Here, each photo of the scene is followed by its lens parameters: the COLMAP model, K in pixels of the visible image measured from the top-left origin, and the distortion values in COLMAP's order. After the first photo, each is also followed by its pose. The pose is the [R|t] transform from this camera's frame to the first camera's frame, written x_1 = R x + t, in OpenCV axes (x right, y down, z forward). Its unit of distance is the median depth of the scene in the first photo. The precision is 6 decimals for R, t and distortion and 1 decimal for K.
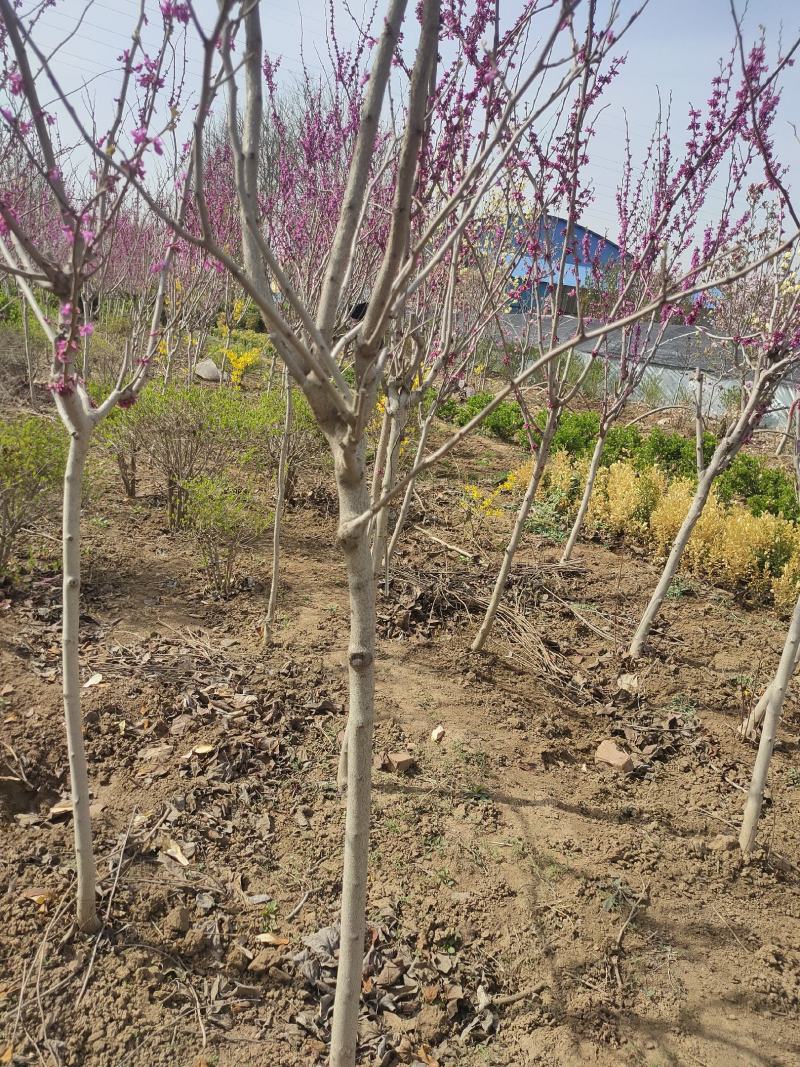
lens RADIAL K [[834.3, 0, 383.3], [0, 834.3, 534.2], [0, 0, 1]] dist [0.074859, -0.058875]
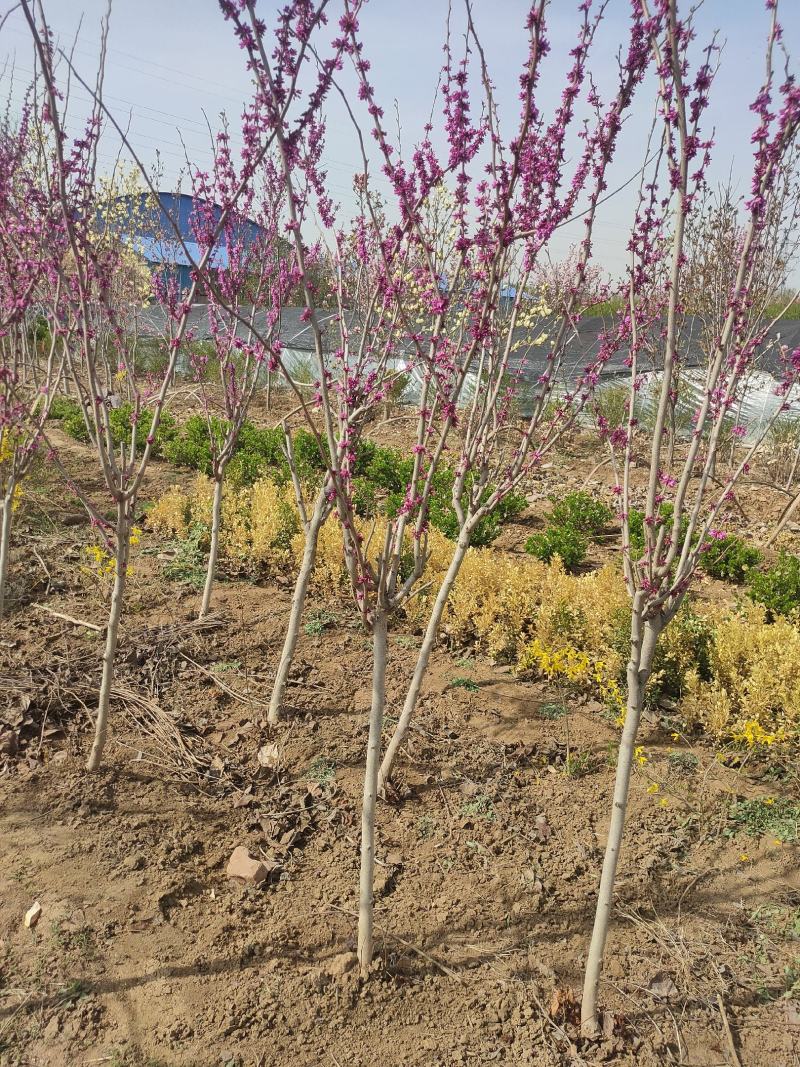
lens RADIAL K [[834.3, 0, 383.3], [0, 834.3, 534.2], [0, 0, 1]] dist [0.074859, -0.058875]
pose [[0.927841, -0.170988, 0.331472, 0.141681], [0.158685, 0.985249, 0.064051, -0.114014], [-0.337535, -0.006830, 0.941288, 0.058394]]
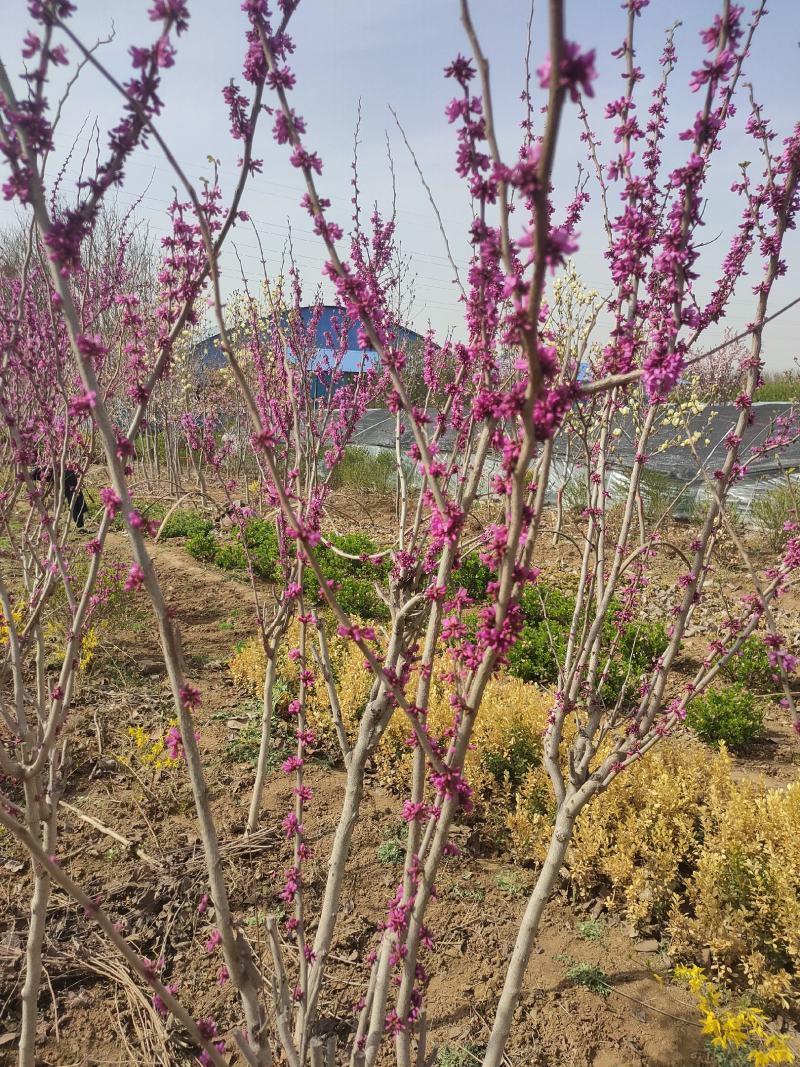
lens RADIAL K [[789.4, 0, 400.0], [0, 789.4, 533.5], [0, 0, 1]] dist [0.037185, -0.004678]
pose [[0.971883, -0.156383, 0.176035, 0.345629], [0.168332, 0.984193, -0.055038, -0.218045], [-0.164645, 0.083123, 0.982844, 0.348408]]
